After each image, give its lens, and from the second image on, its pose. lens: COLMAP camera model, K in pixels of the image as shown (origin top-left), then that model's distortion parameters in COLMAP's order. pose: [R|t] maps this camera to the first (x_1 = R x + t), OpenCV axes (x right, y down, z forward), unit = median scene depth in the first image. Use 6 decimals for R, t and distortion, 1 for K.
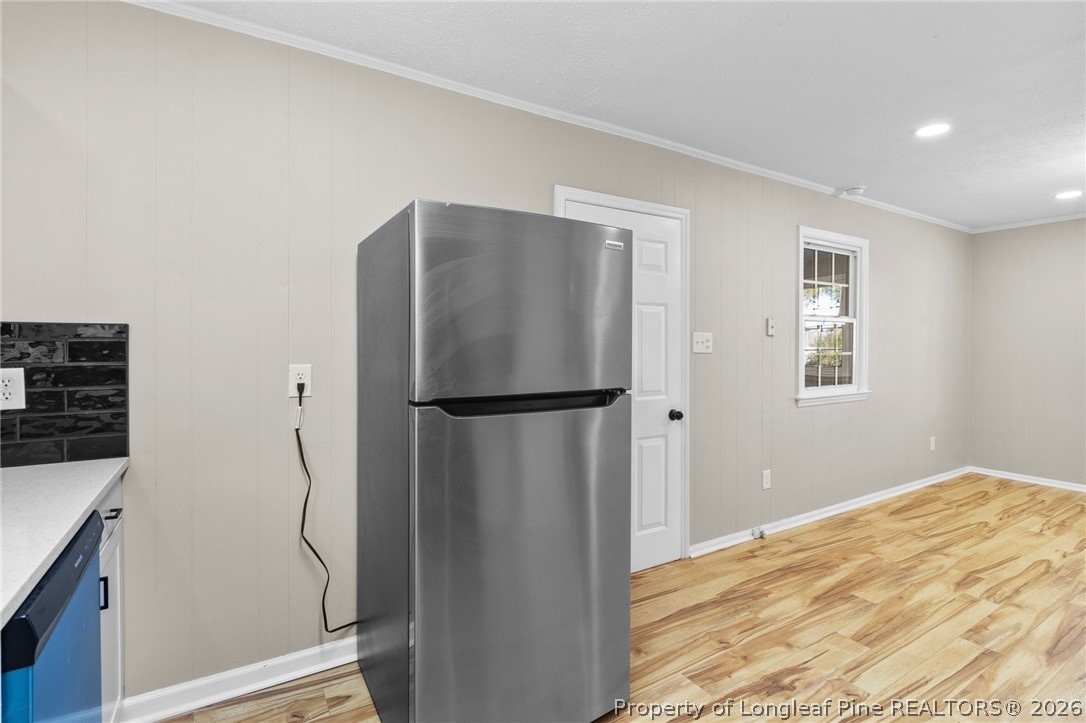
lens RADIAL K [[518.6, 0, 547.6], [0, 518.6, 346.5], [0, 0, 1]] dist [-0.003365, -0.001224]
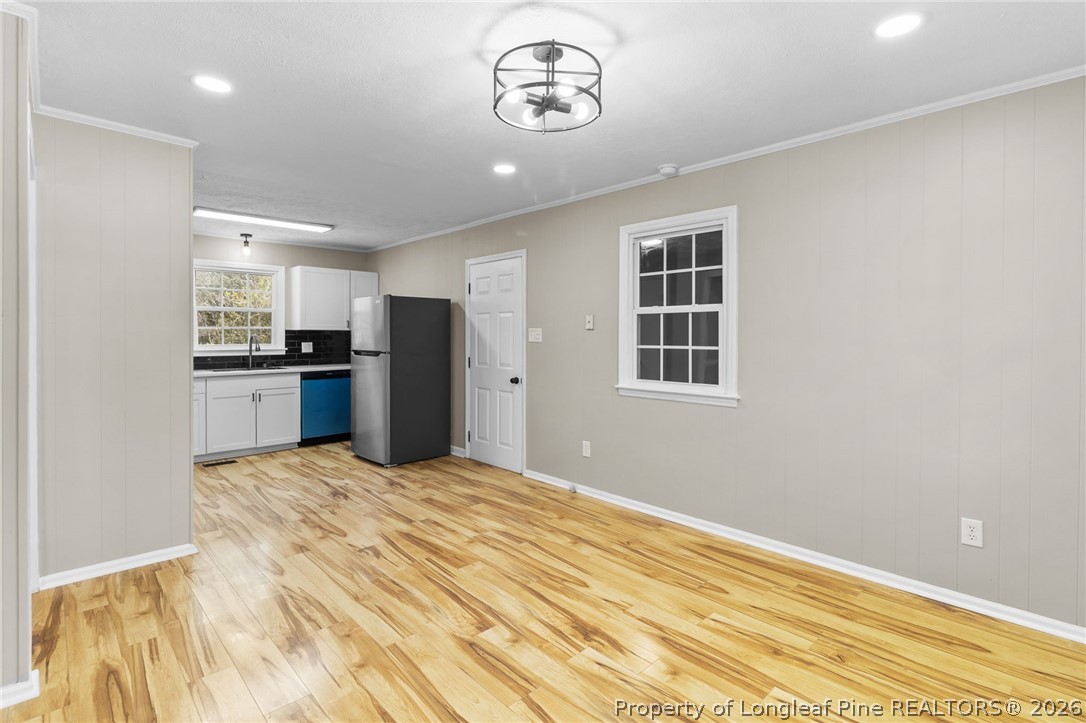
lens RADIAL K [[518.6, 0, 547.6], [0, 518.6, 346.5], [0, 0, 1]] dist [-0.003365, -0.001224]
pose [[0.210163, 0.019147, -0.977479, 1.623761], [-0.008784, 0.999805, 0.017696, -0.001843], [0.977627, 0.004867, 0.210290, 0.678808]]
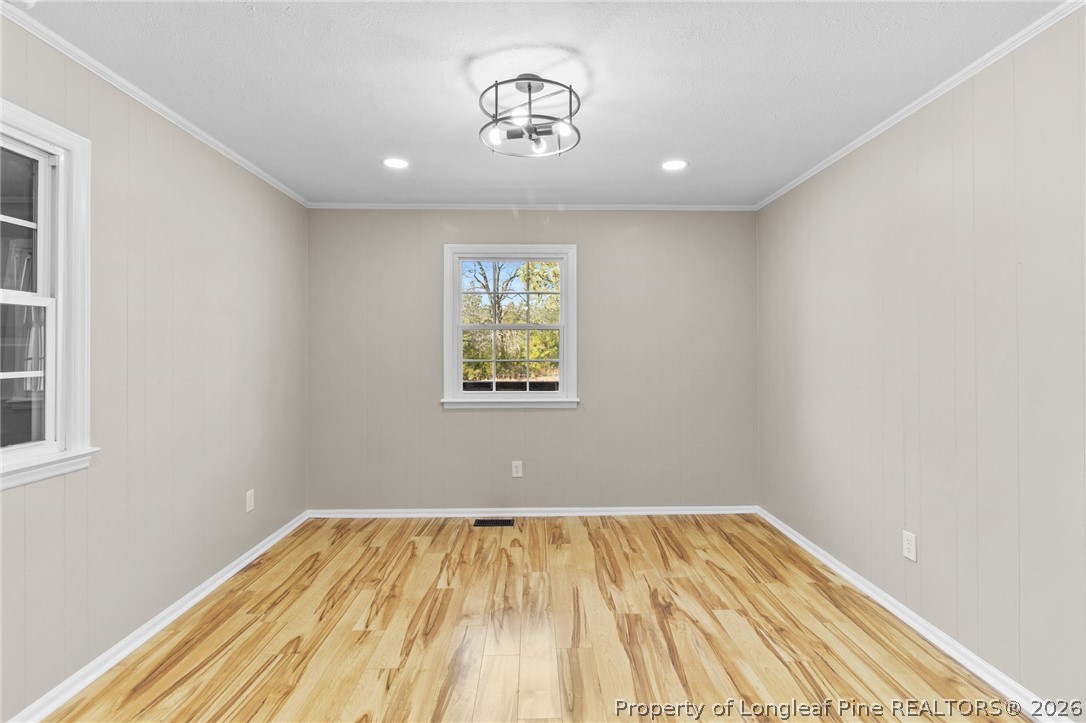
lens RADIAL K [[518.6, 0, 547.6], [0, 518.6, 346.5], [0, 0, 1]] dist [-0.003365, -0.001224]
pose [[0.502045, 0.001285, 0.864840, 0.505557], [0.009272, 0.999933, -0.006868, -0.004185], [-0.864792, 0.011467, 0.502000, 0.465807]]
